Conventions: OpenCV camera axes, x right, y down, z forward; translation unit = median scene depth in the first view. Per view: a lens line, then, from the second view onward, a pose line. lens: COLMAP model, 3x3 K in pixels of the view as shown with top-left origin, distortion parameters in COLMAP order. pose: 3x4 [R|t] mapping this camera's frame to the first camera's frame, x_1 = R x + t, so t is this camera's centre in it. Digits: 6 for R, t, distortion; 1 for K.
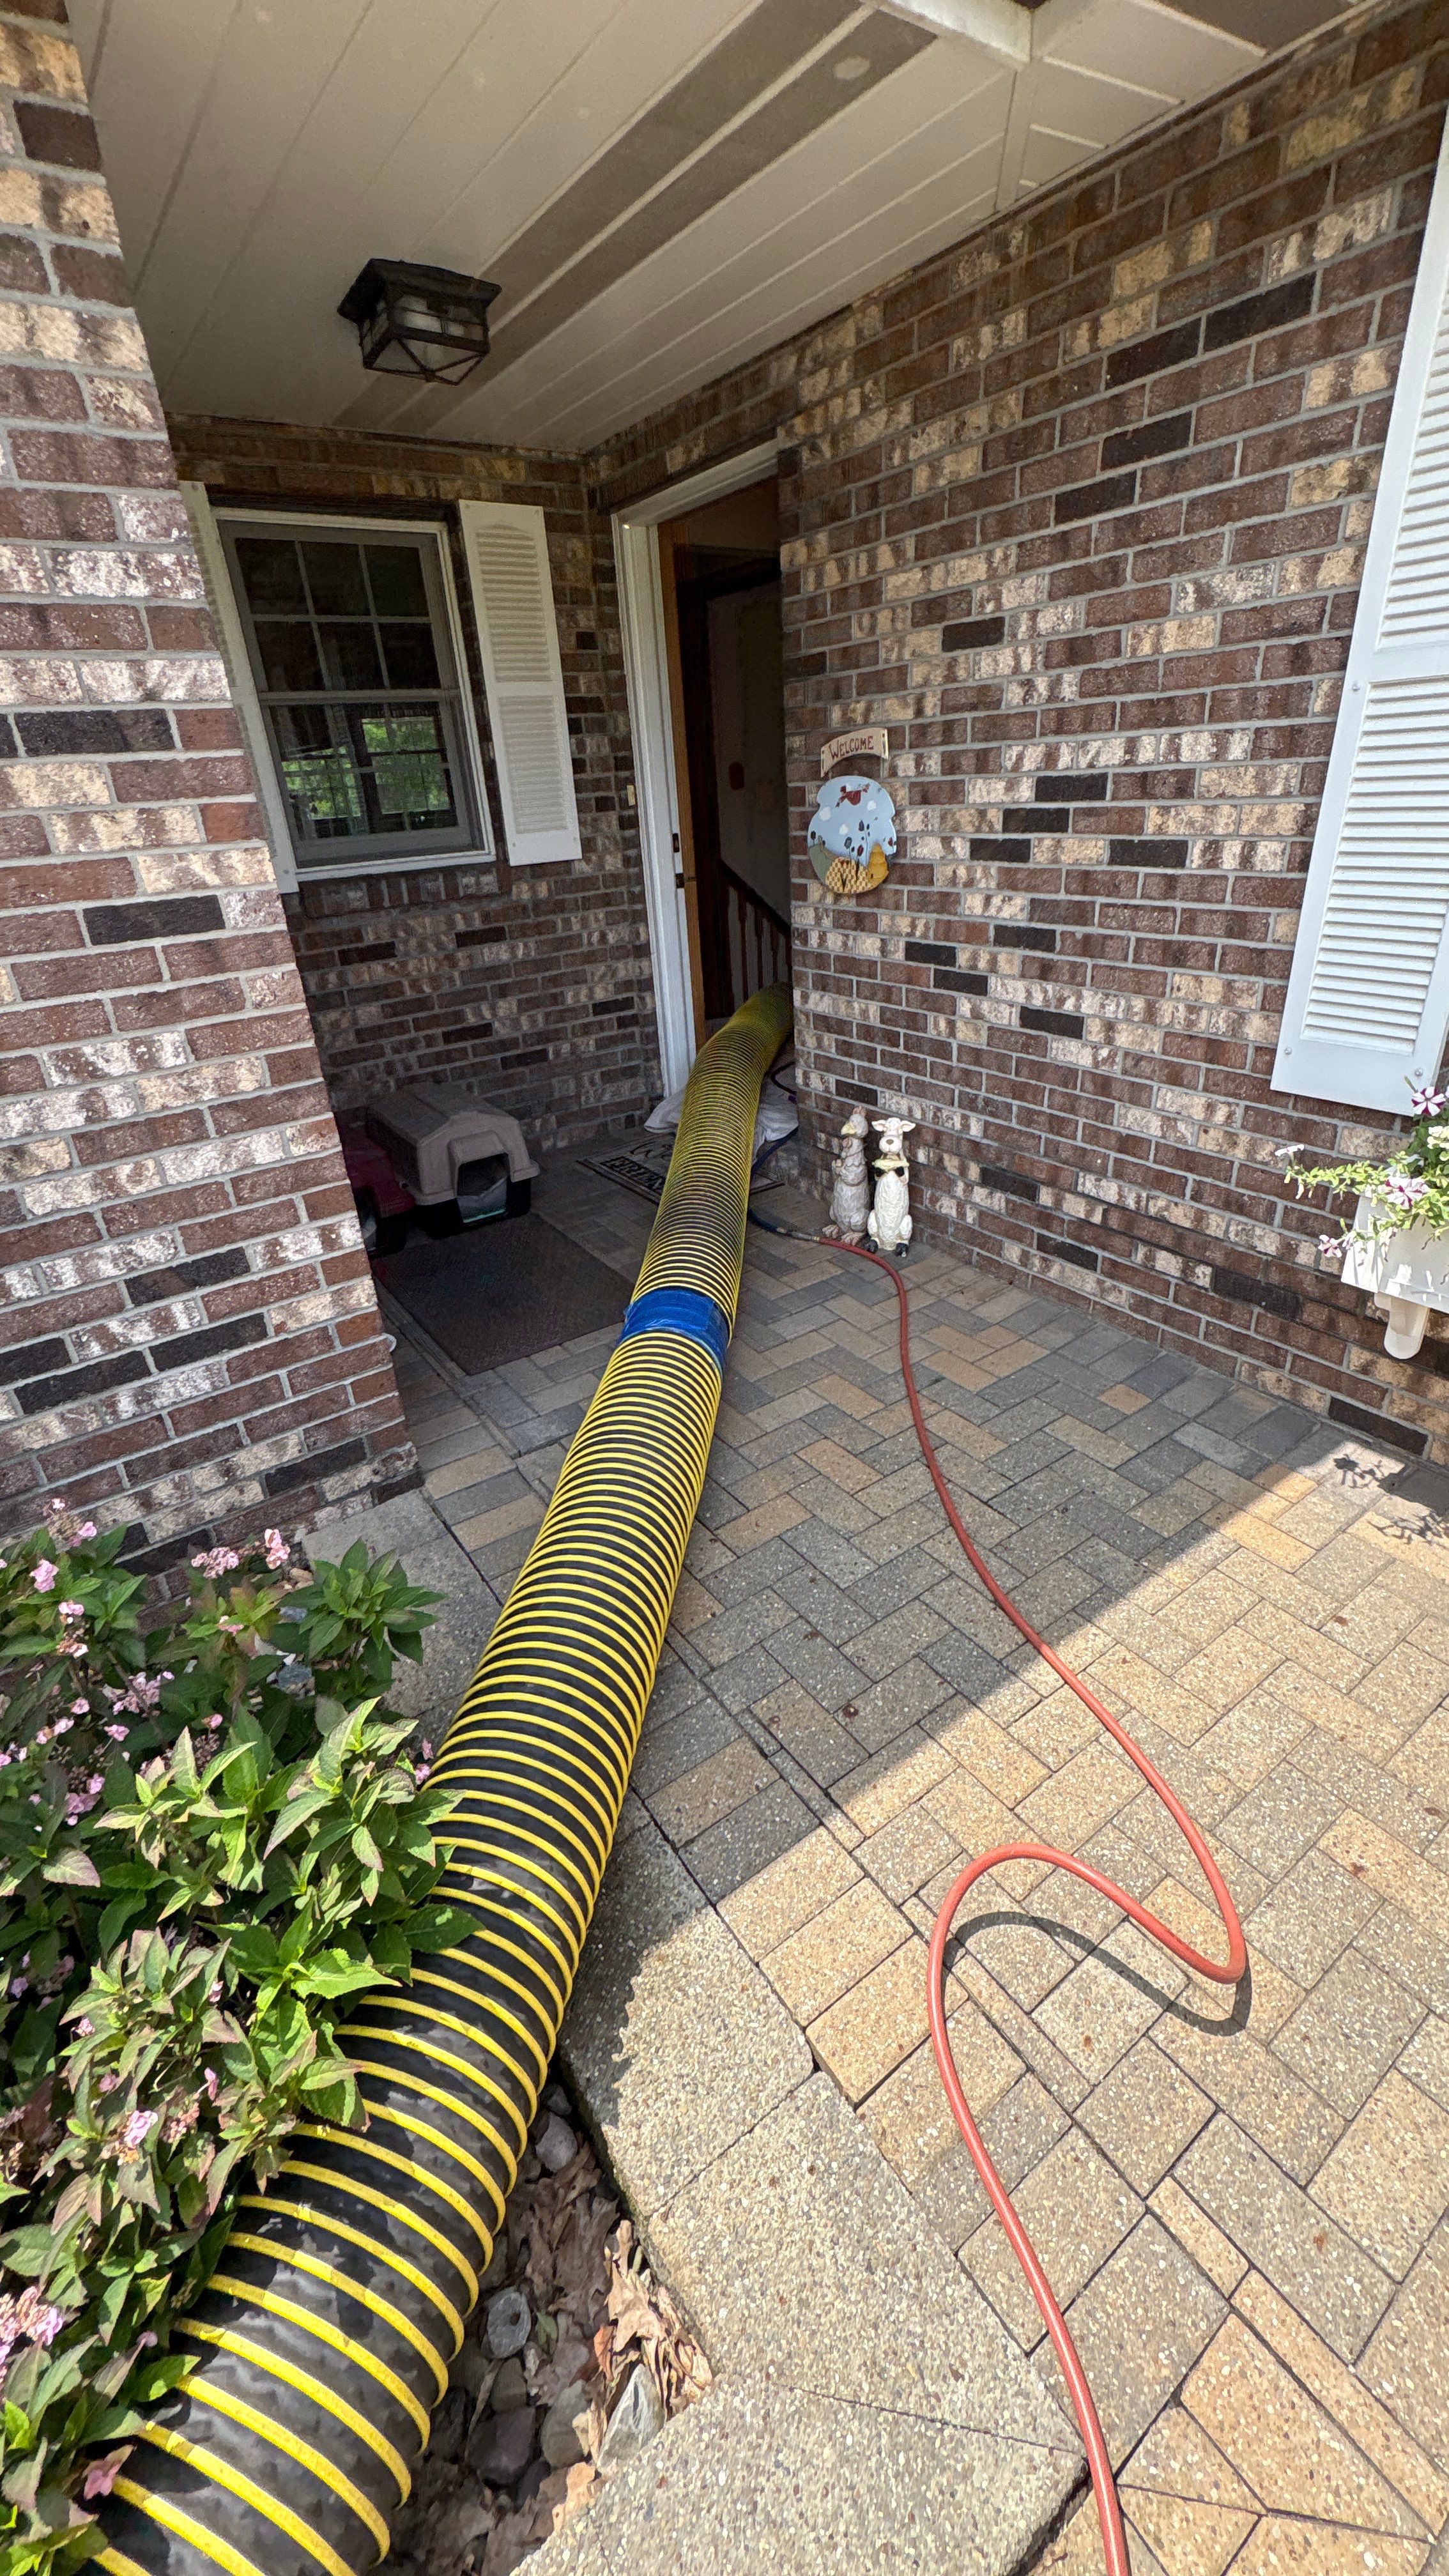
lens RADIAL K [[1023.8, 0, 726.5], [0, 1023.8, 1292.4], [0, 0, 1]] dist [0.000567, 0.000268]
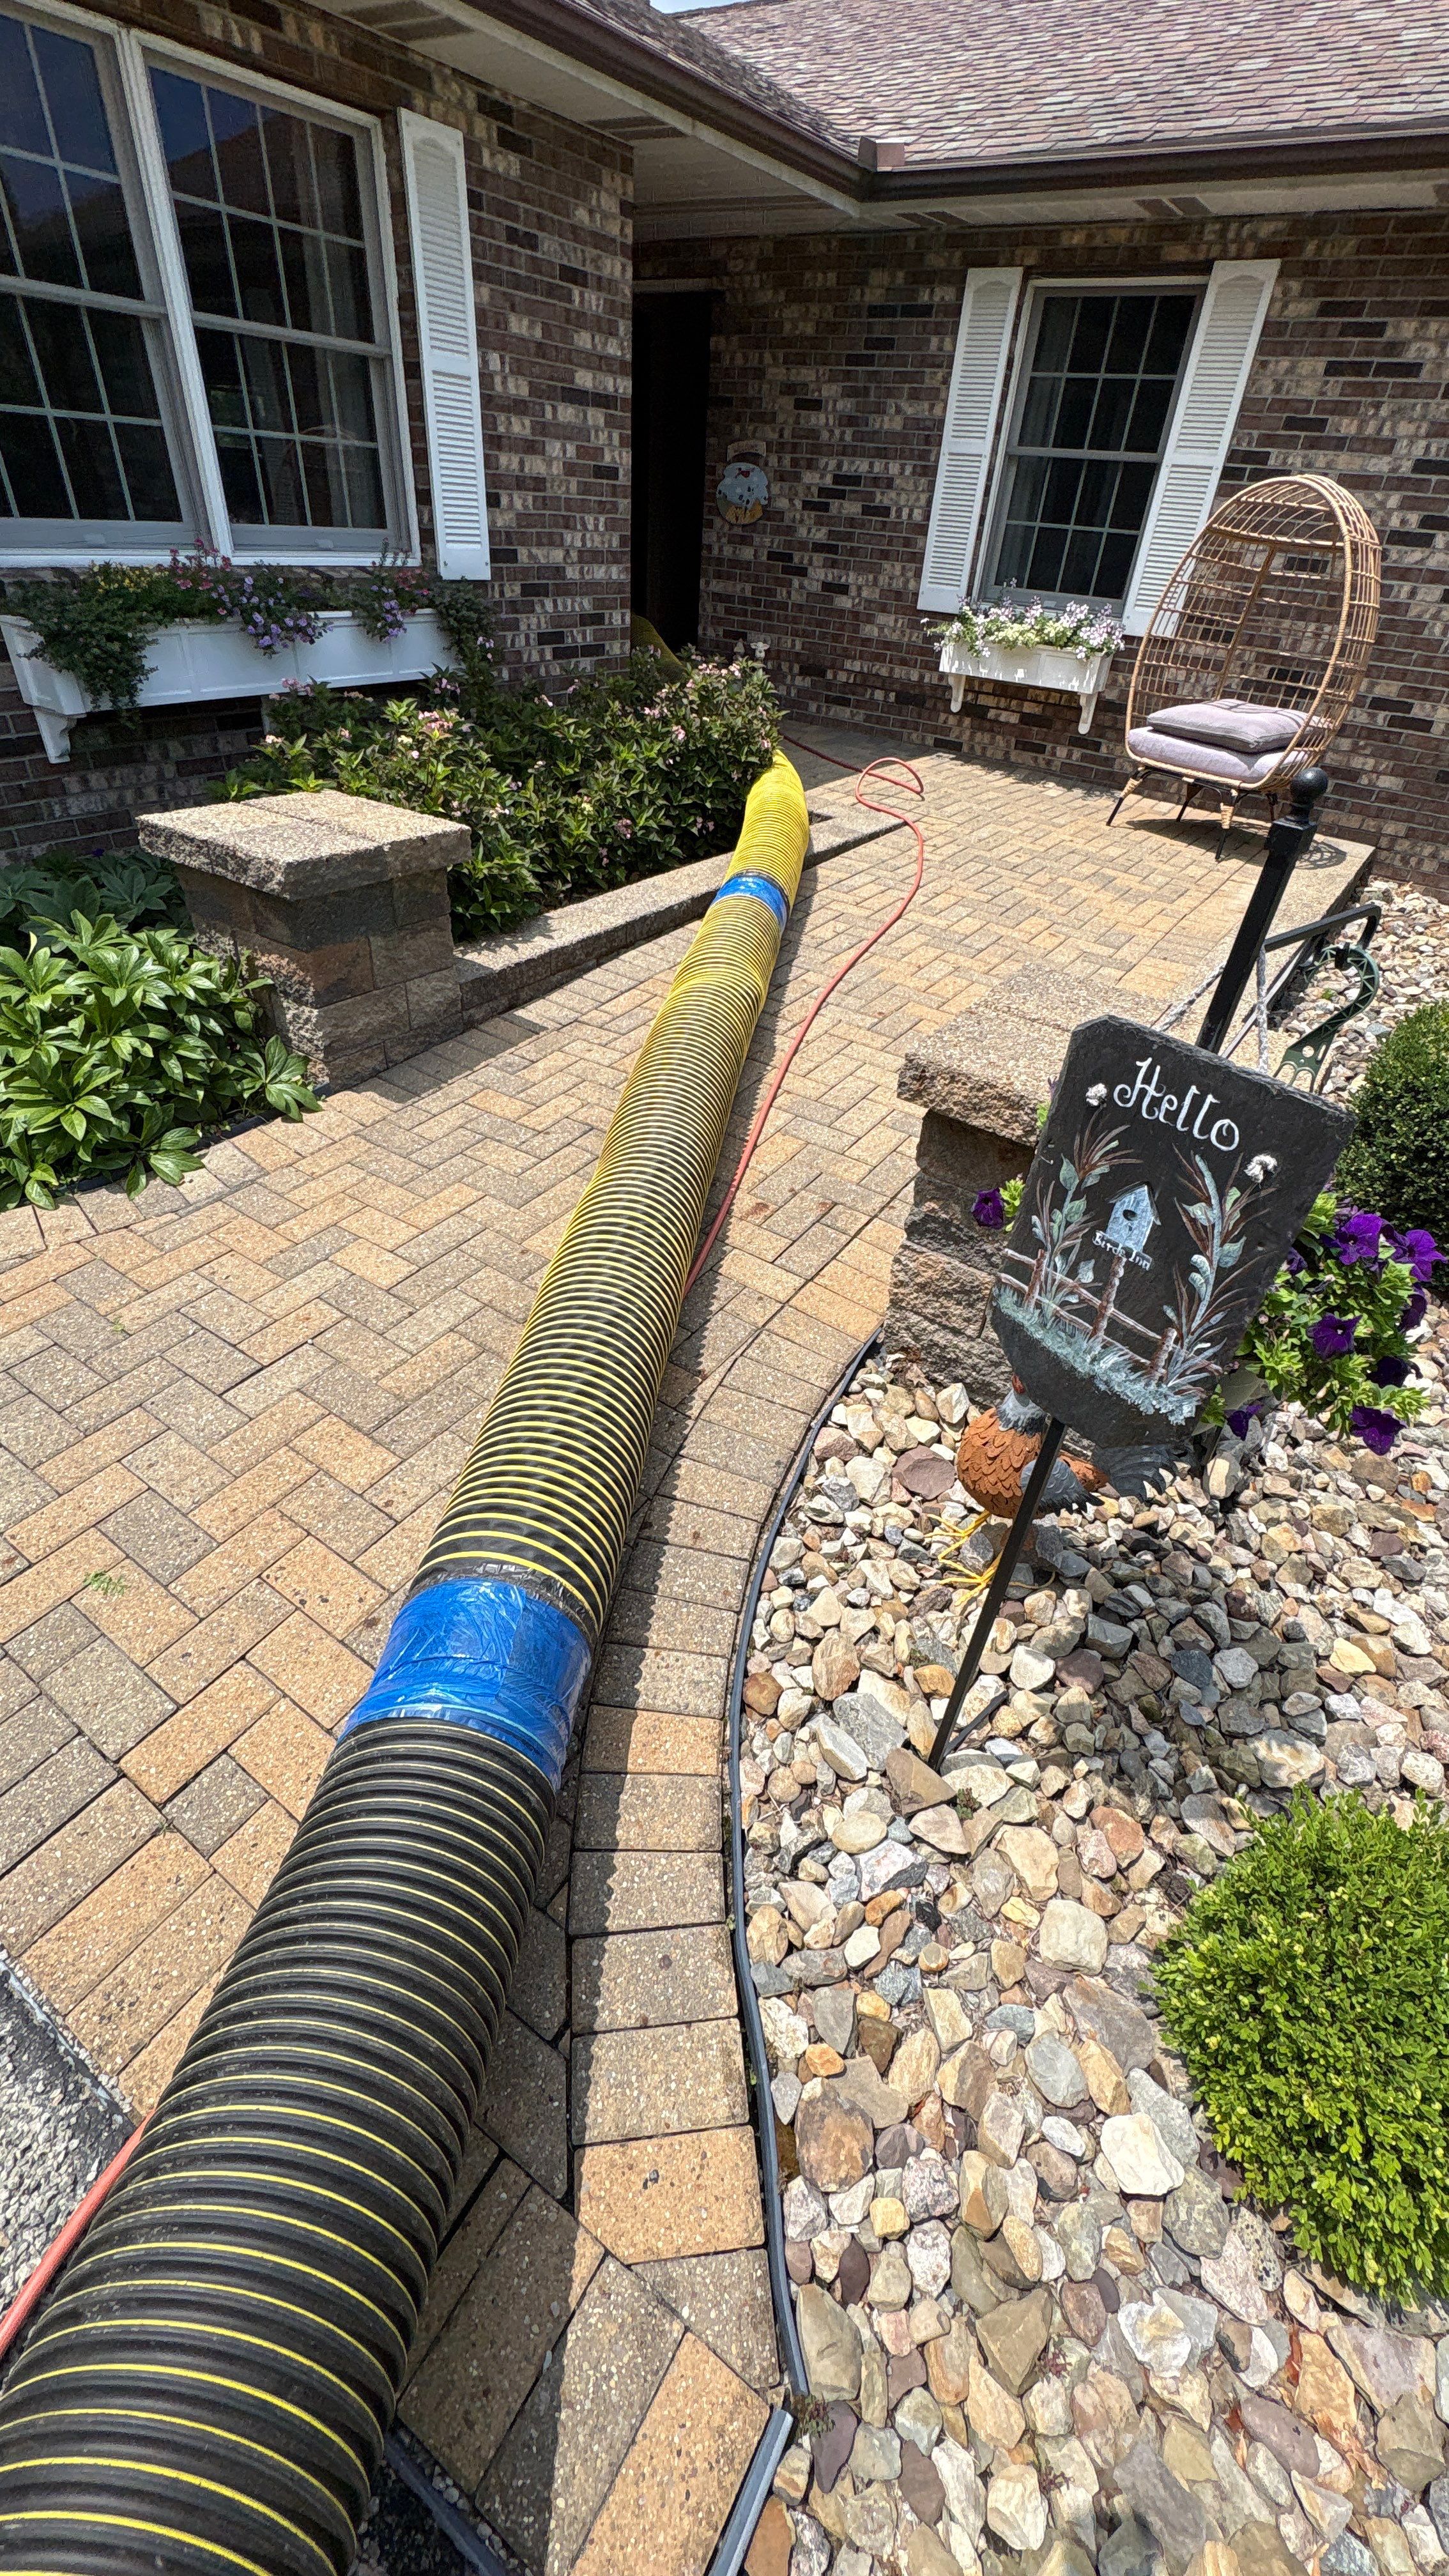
lens RADIAL K [[1013.2, 0, 724.5], [0, 1013.2, 1288.0], [0, 0, 1]] dist [-0.002155, -0.000950]
pose [[0.933672, -0.110476, 0.340663, -0.929843], [0.042779, 0.978824, 0.200183, 0.869410], [-0.355565, -0.172332, 0.918627, -1.409690]]
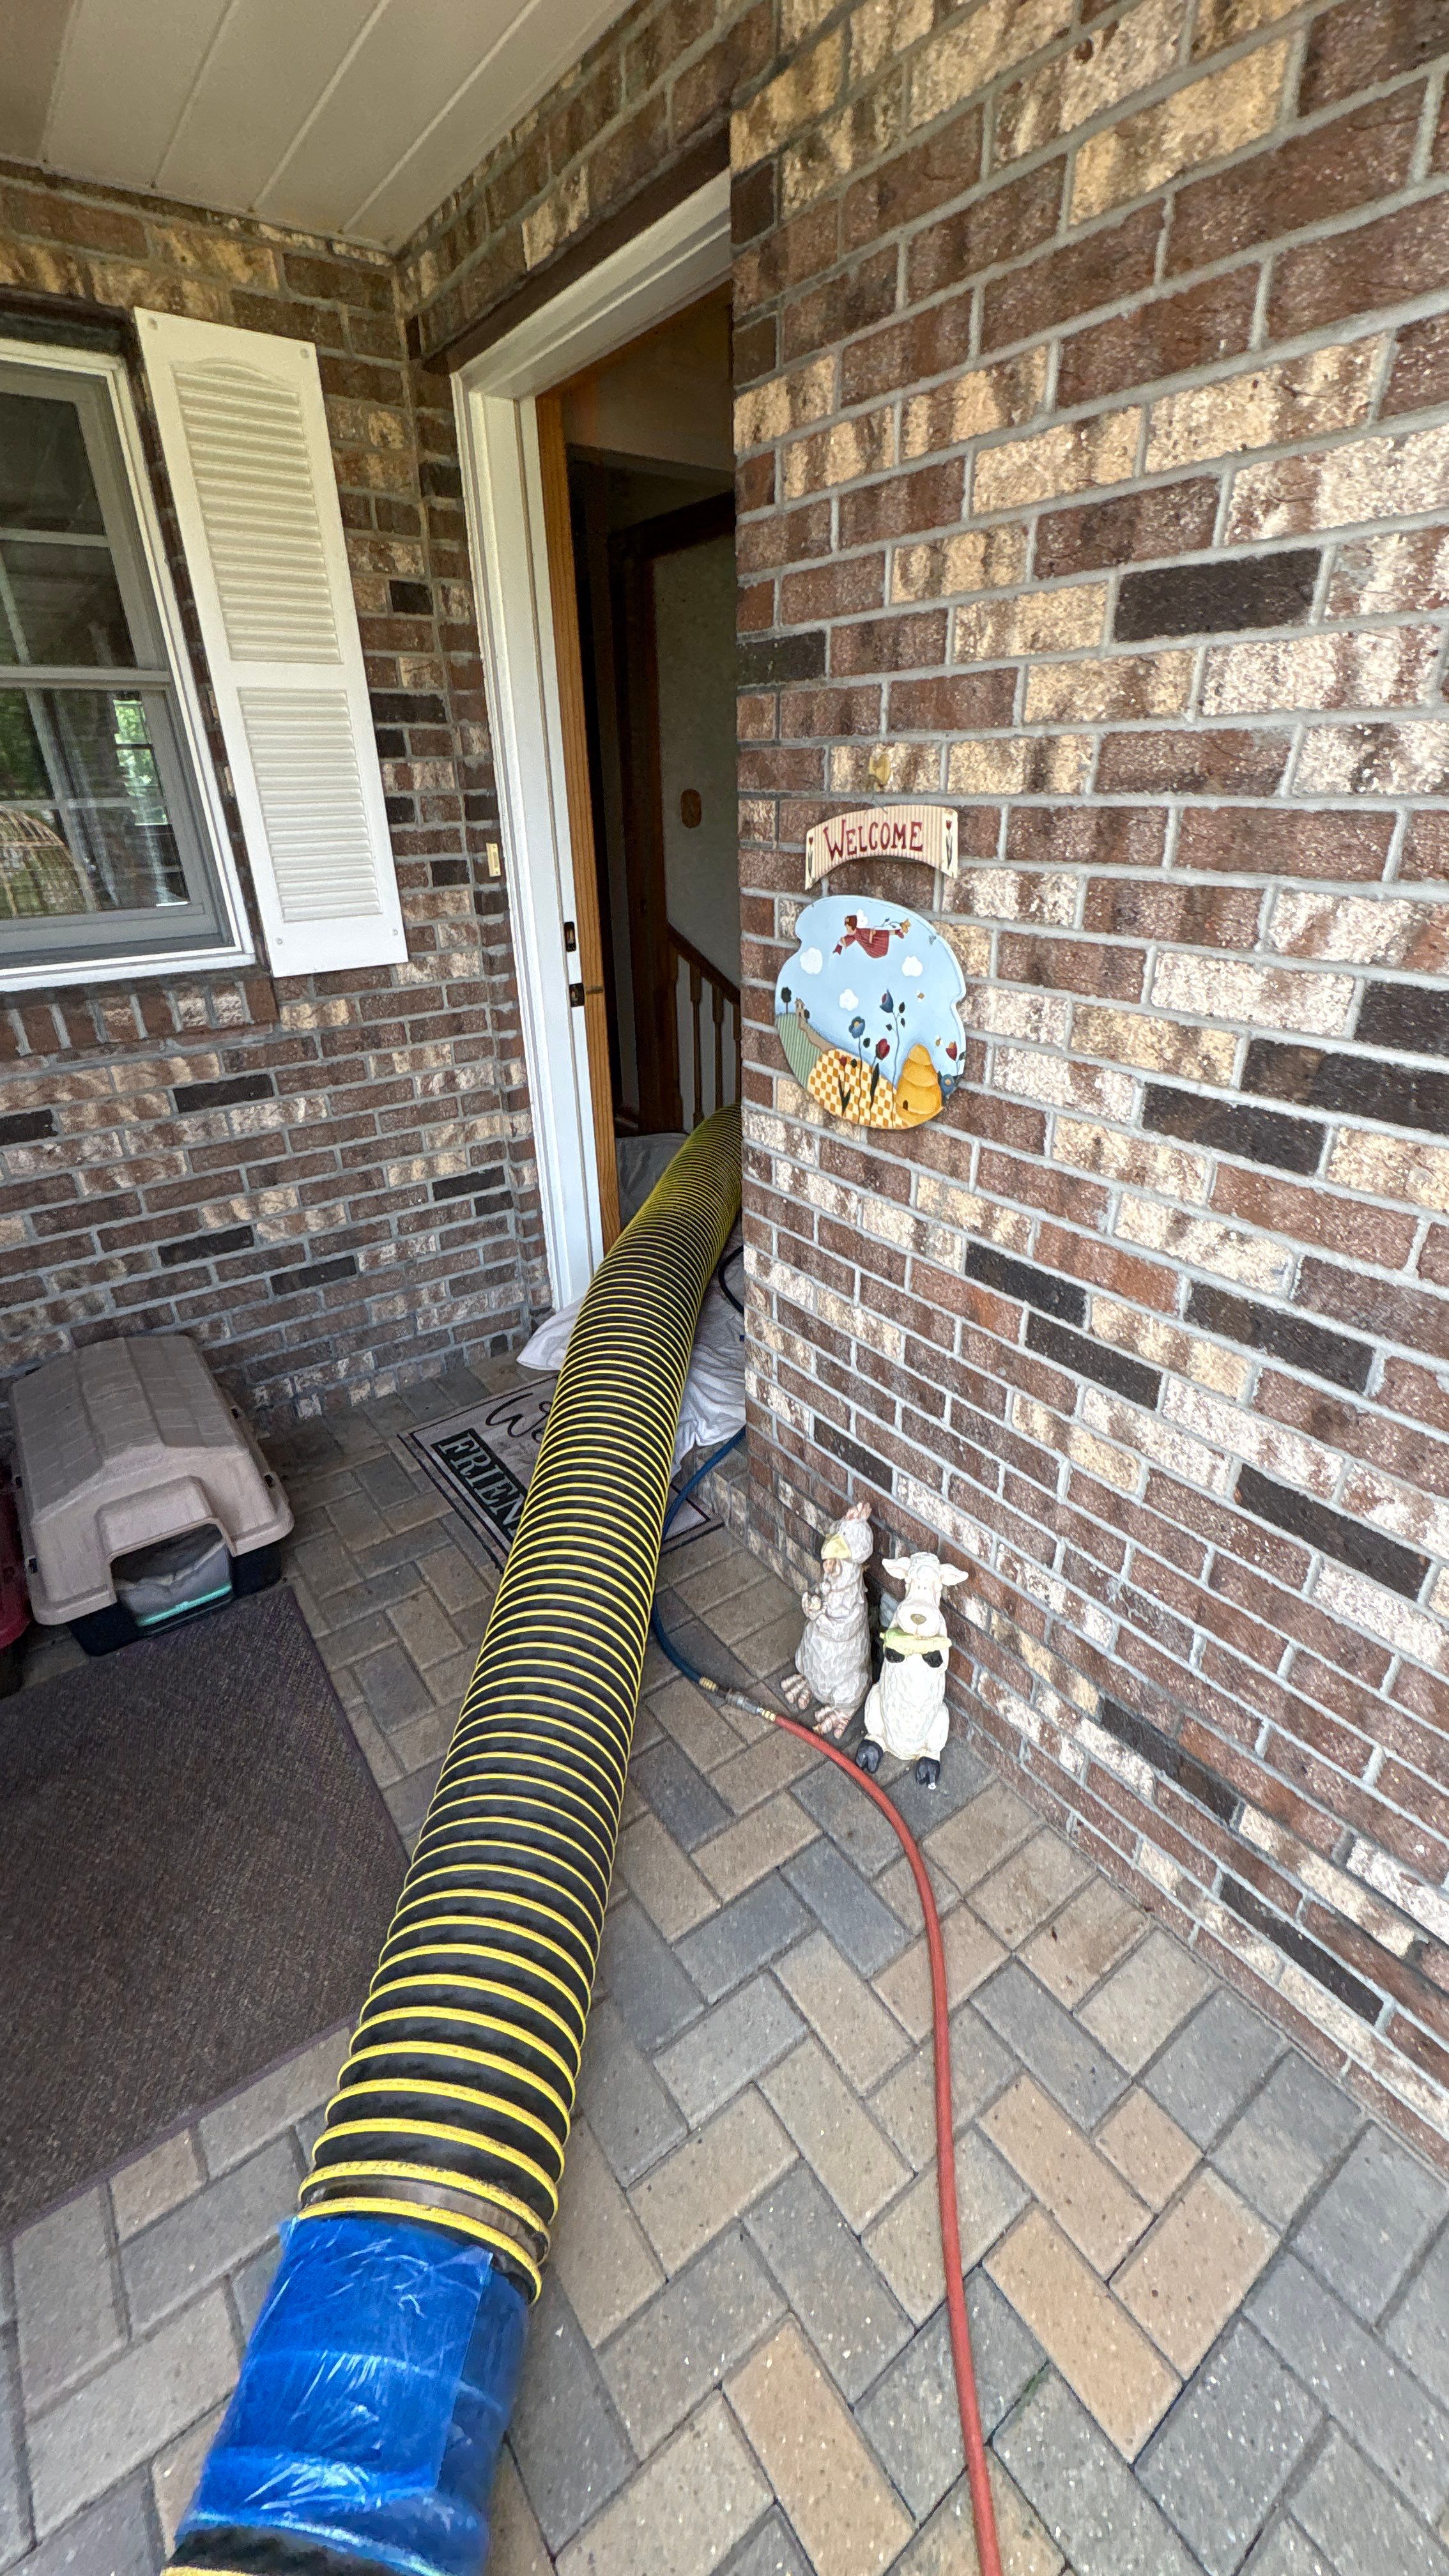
lens RADIAL K [[1023.8, 0, 726.5], [0, 1023.8, 1292.4], [0, 0, 1]] dist [0.000567, 0.000268]
pose [[0.999099, 0.032503, 0.027304, 0.052591], [-0.032658, 0.999453, 0.005272, -0.346224], [-0.027118, -0.006159, 0.999613, 0.567073]]
